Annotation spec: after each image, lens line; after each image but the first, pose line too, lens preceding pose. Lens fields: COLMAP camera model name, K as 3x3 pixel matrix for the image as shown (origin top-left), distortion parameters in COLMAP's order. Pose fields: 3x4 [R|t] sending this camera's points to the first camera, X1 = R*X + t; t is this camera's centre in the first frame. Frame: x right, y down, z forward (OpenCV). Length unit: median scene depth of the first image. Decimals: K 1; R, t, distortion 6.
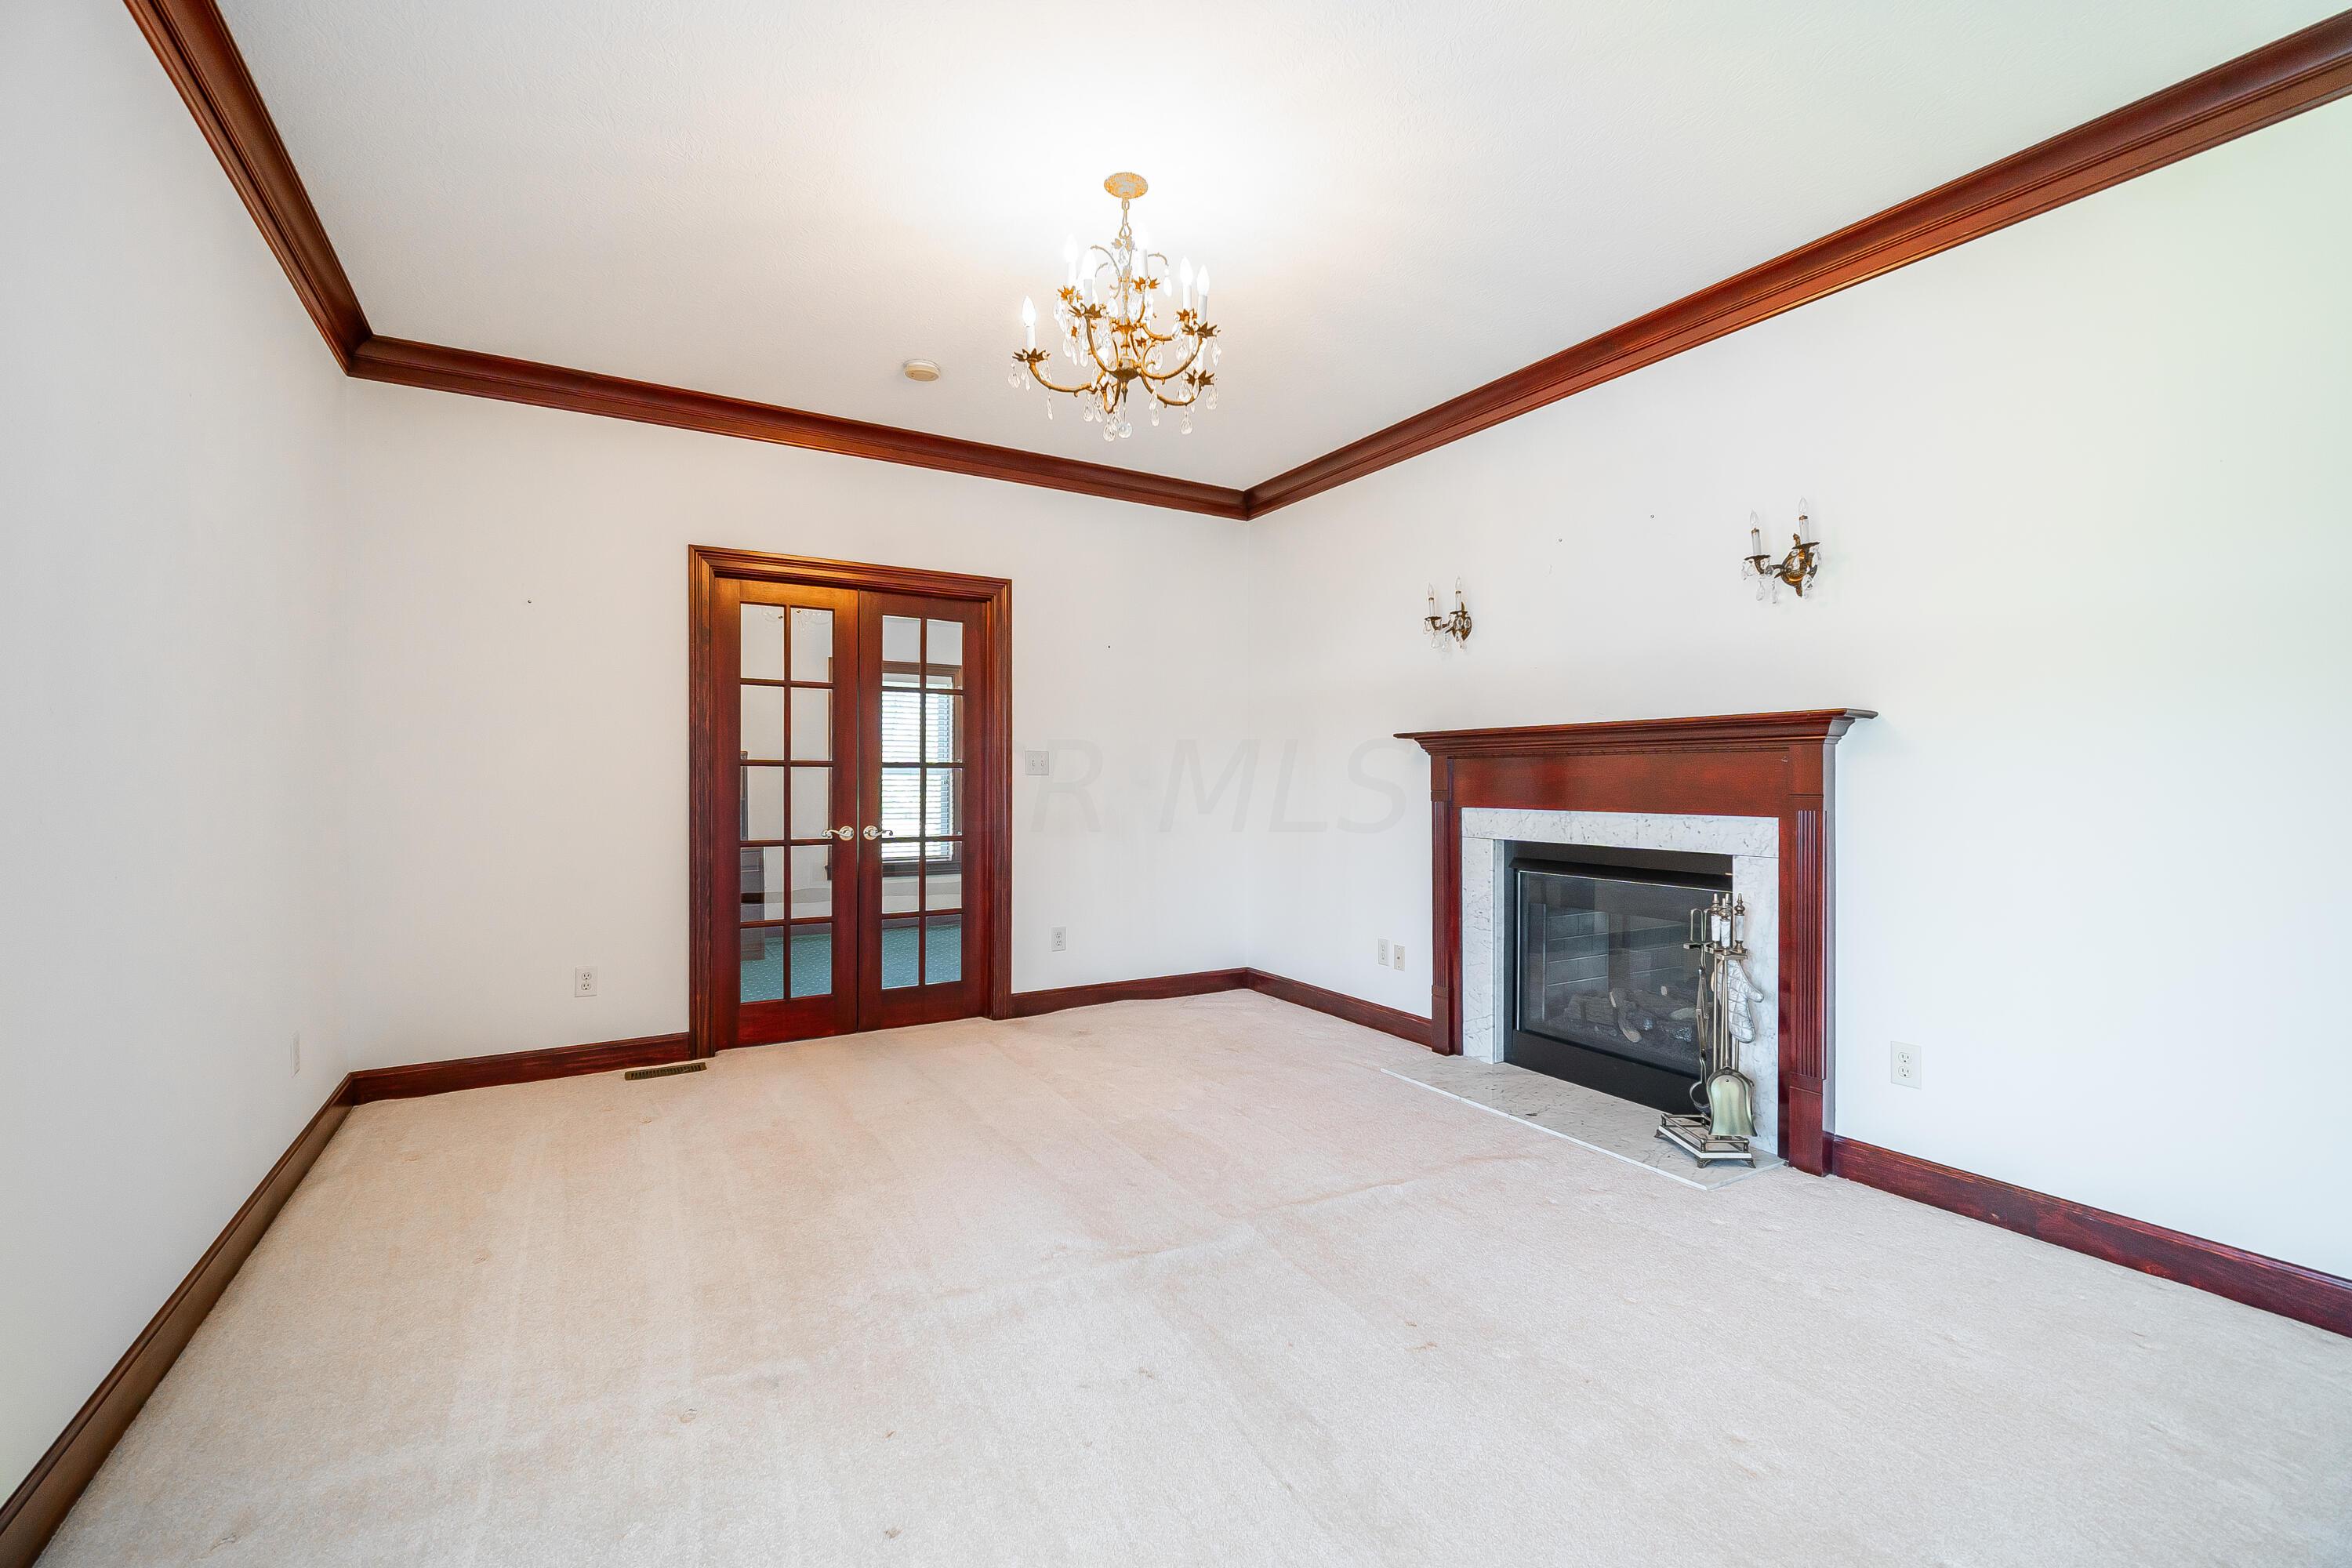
lens RADIAL K [[996.7, 0, 1176.0], [0, 996.7, 784.0], [0, 0, 1]] dist [0.001230, -0.000091]
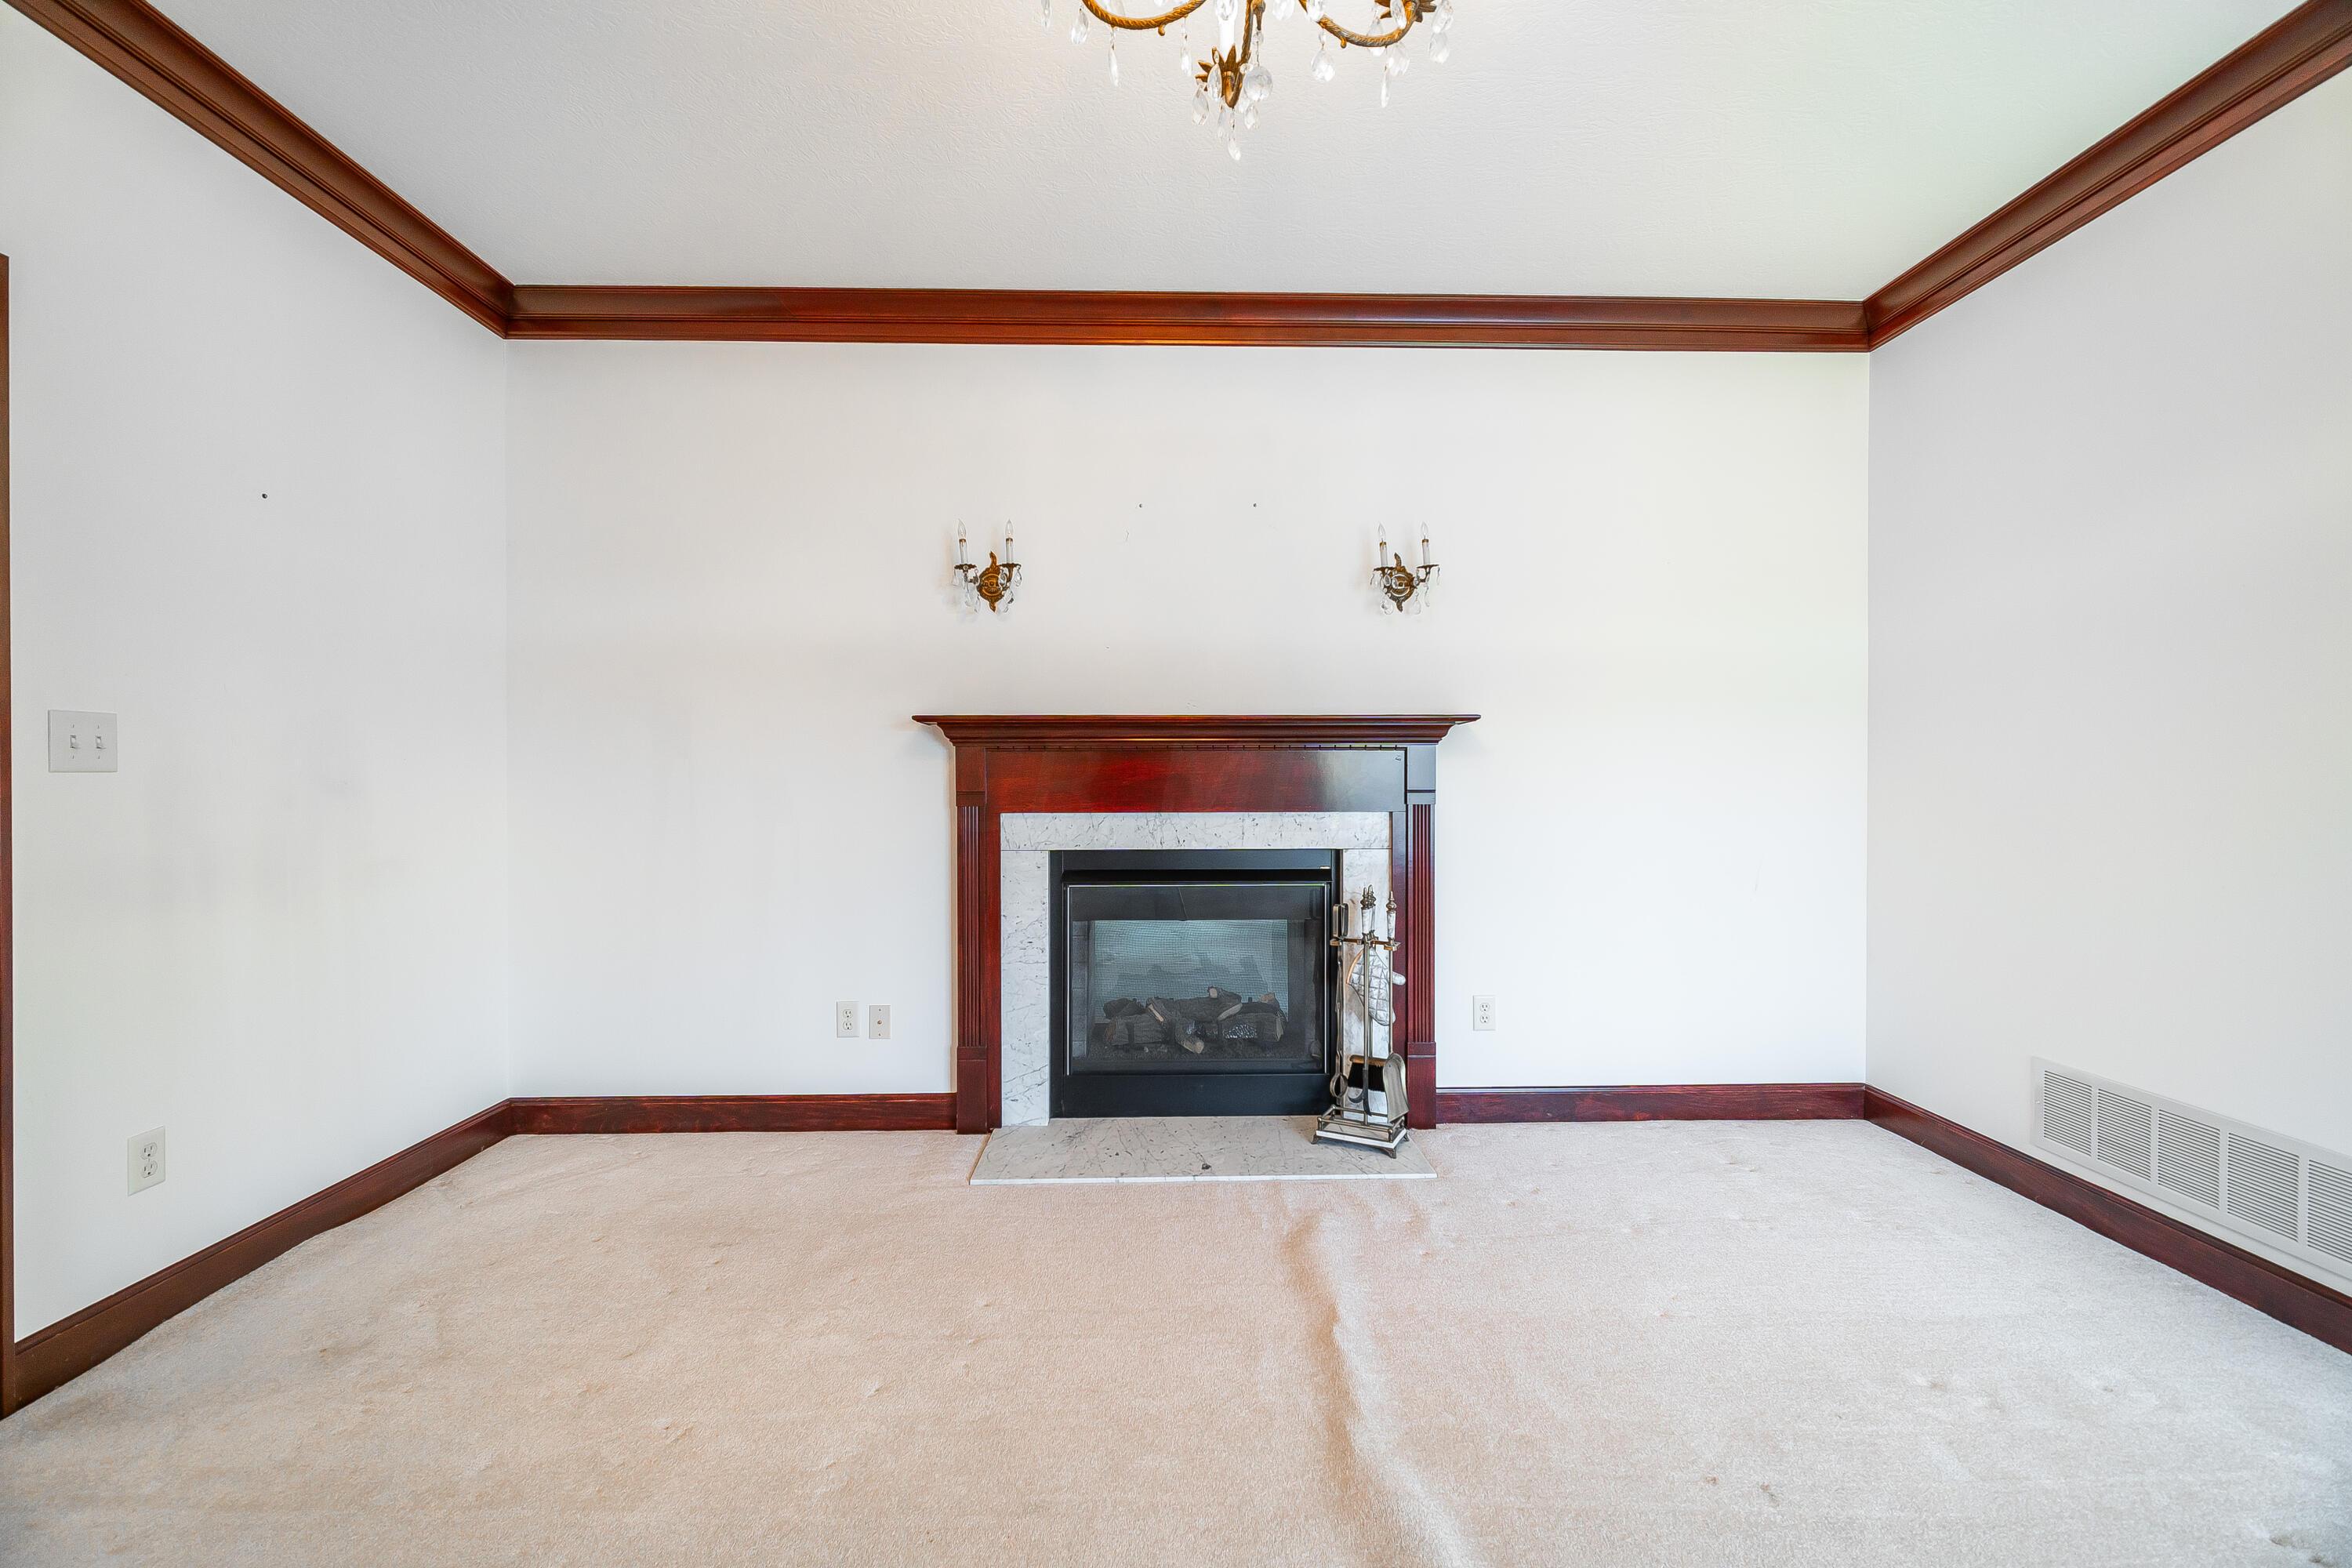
lens RADIAL K [[954.6, 0, 1176.0], [0, 954.6, 784.0], [0, 0, 1]] dist [-0.001772, -0.000420]
pose [[0.487084, -0.007332, 0.873324, -0.329126], [0.006918, 0.999966, 0.004537, -0.002259], [-0.873328, 0.003832, 0.487118, 0.549154]]
